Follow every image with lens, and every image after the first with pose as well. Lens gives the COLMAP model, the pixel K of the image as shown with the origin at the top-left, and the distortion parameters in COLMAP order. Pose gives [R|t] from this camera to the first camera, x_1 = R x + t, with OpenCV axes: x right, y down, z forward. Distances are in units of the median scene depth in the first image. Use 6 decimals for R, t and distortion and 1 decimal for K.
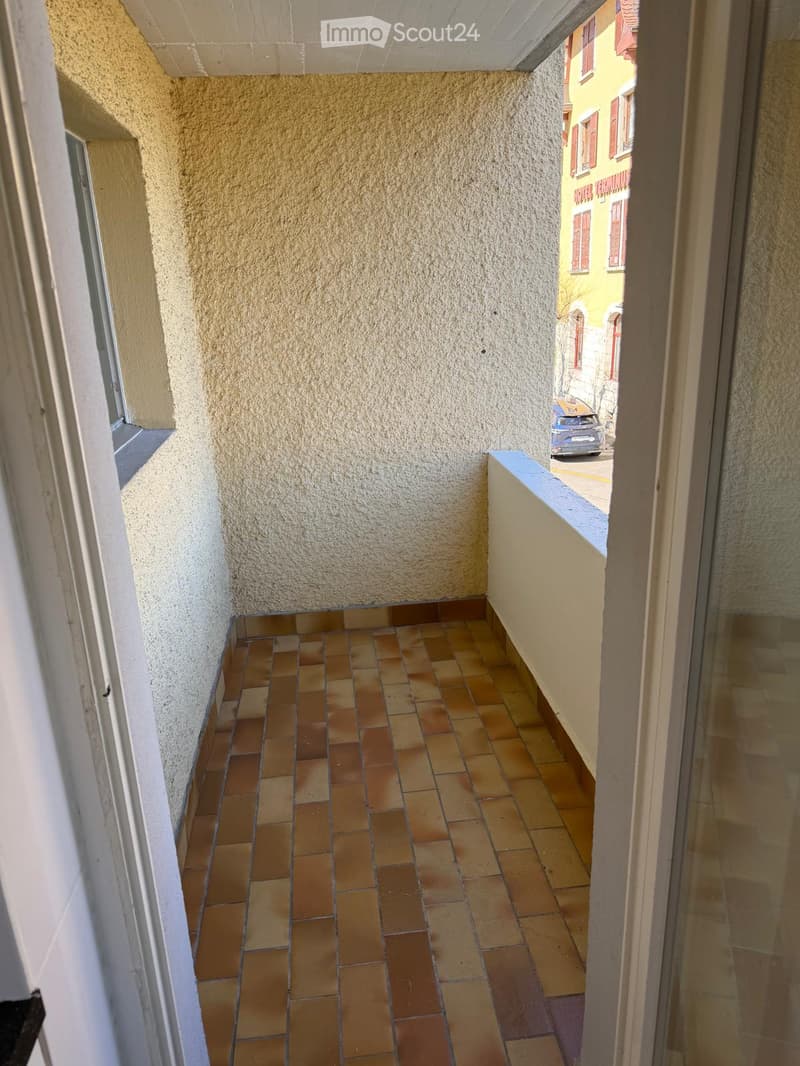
lens RADIAL K [[772.1, 0, 410.8], [0, 772.1, 540.5], [0, 0, 1]] dist [0.055759, -0.074126]
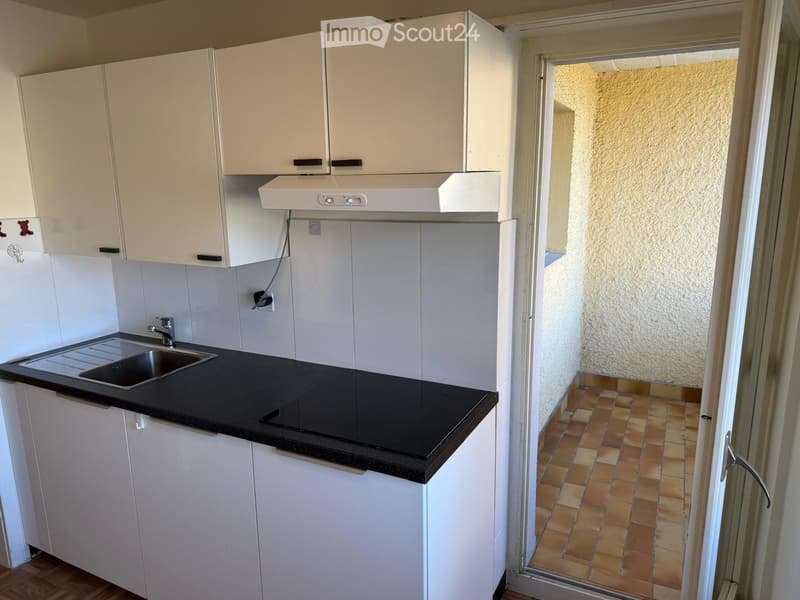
lens RADIAL K [[579.4, 0, 393.7], [0, 579.4, 301.5], [0, 0, 1]] dist [0.055759, -0.074126]
pose [[0.833811, 0.139517, -0.534130, 0.101448], [-0.191988, 0.980428, -0.043614, 0.094099], [0.517591, 0.138912, 0.844277, -0.336438]]
